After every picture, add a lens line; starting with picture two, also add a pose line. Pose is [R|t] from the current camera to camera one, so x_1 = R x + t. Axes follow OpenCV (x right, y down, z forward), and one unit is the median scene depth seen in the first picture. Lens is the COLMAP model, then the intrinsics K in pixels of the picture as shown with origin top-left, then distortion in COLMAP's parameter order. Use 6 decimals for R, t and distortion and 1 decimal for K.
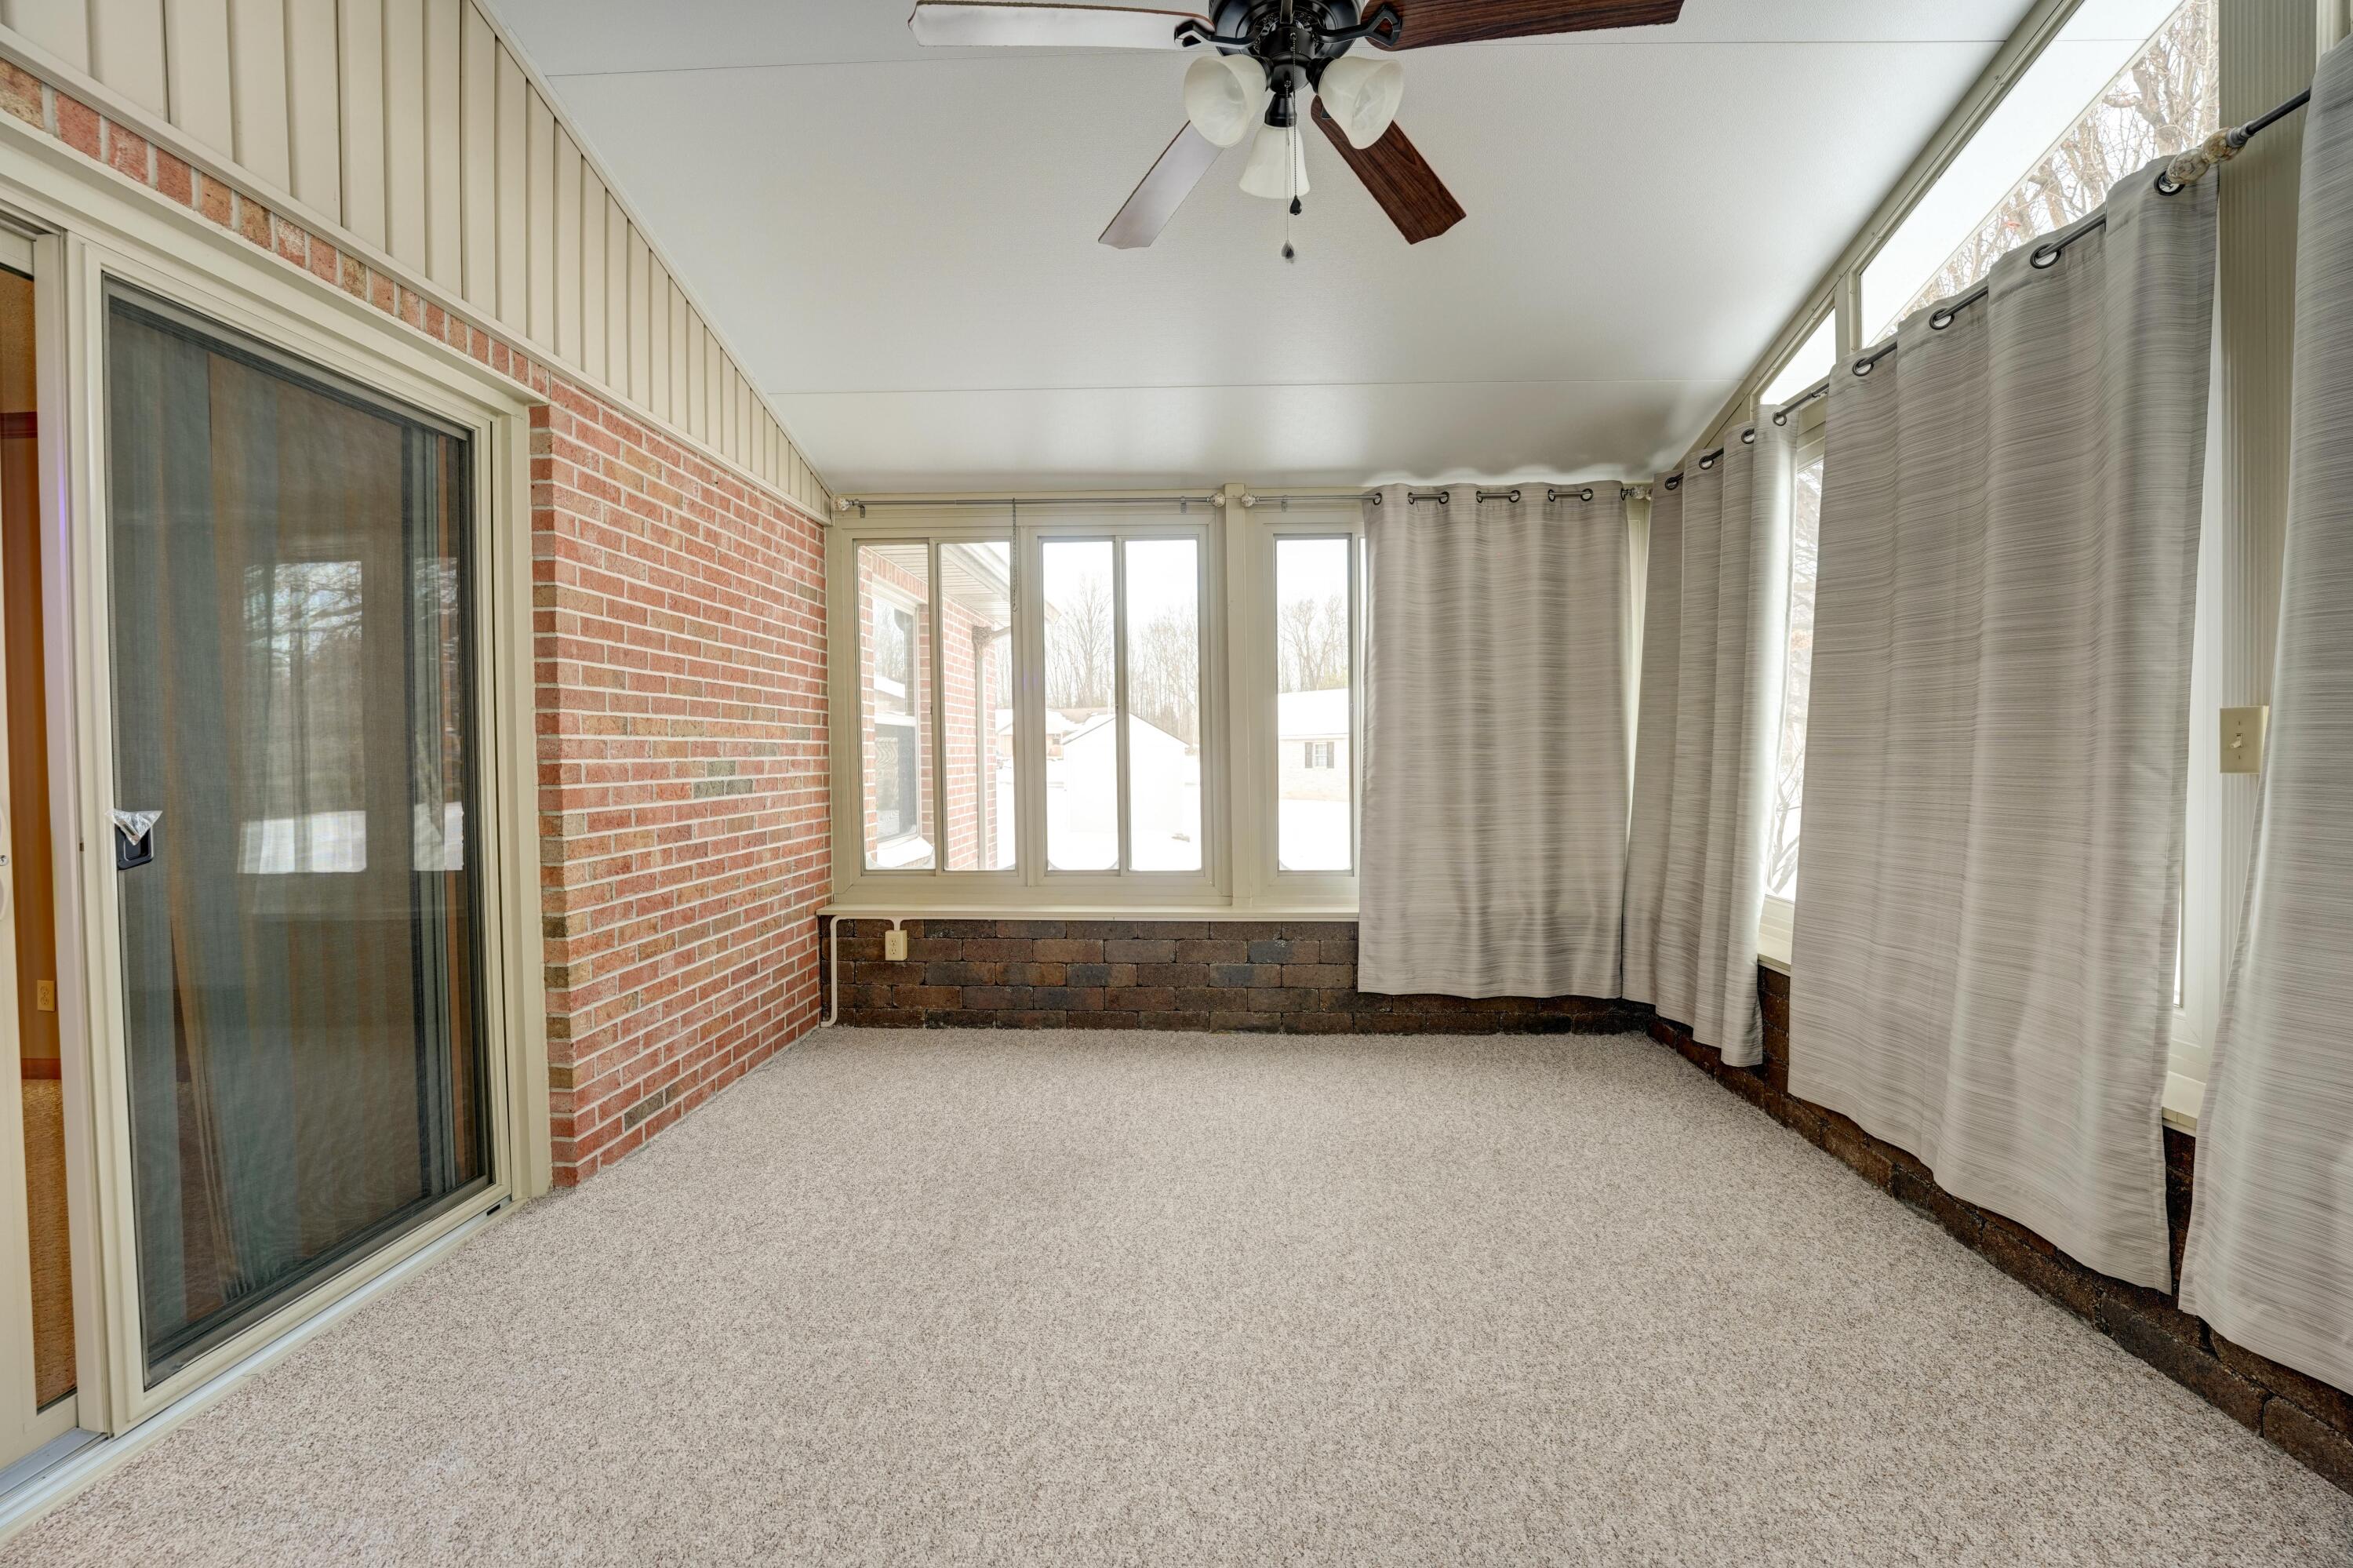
lens RADIAL K [[963.2, 0, 1184.0], [0, 963.2, 768.9], [0, 0, 1]] dist [-0.025731, 0.000691]
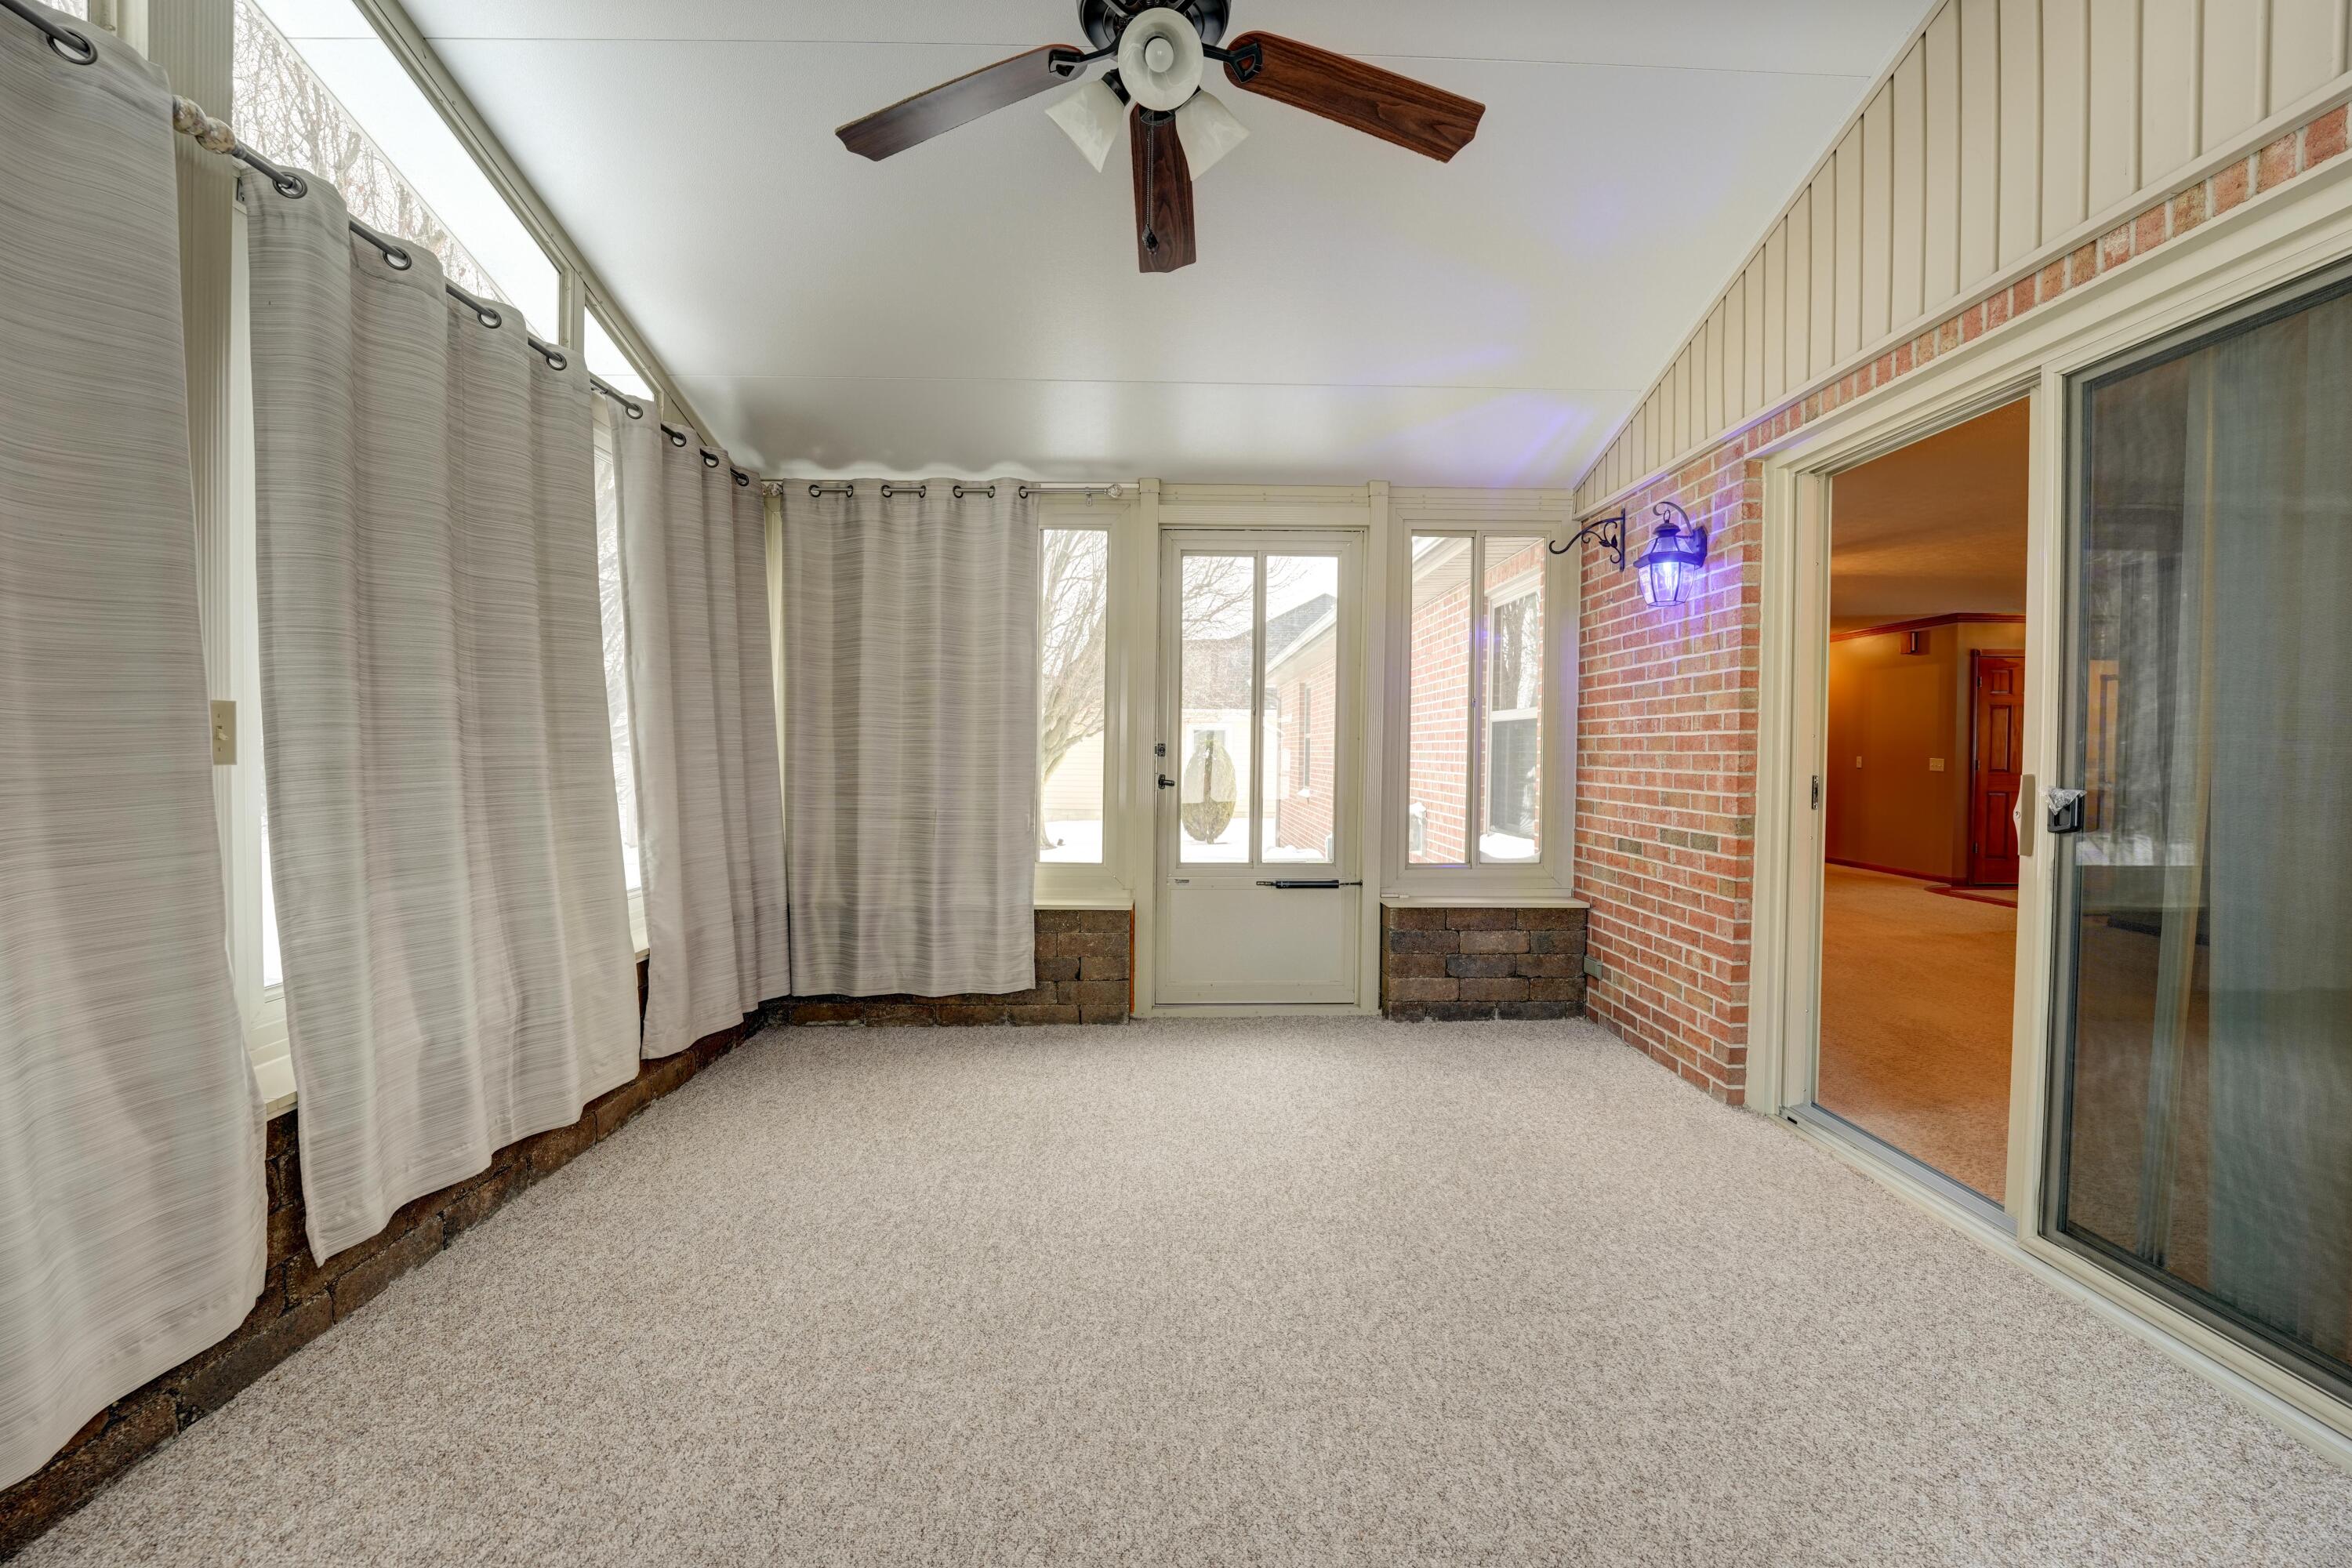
lens RADIAL K [[962.8, 0, 1183.5], [0, 962.8, 768.9], [0, 0, 1]] dist [-0.025731, 0.000691]
pose [[-0.998447, 0.003217, -0.055617, 0.144112], [0.000959, 0.999175, 0.040593, -0.035189], [0.055701, 0.040477, -0.997627, 2.208697]]
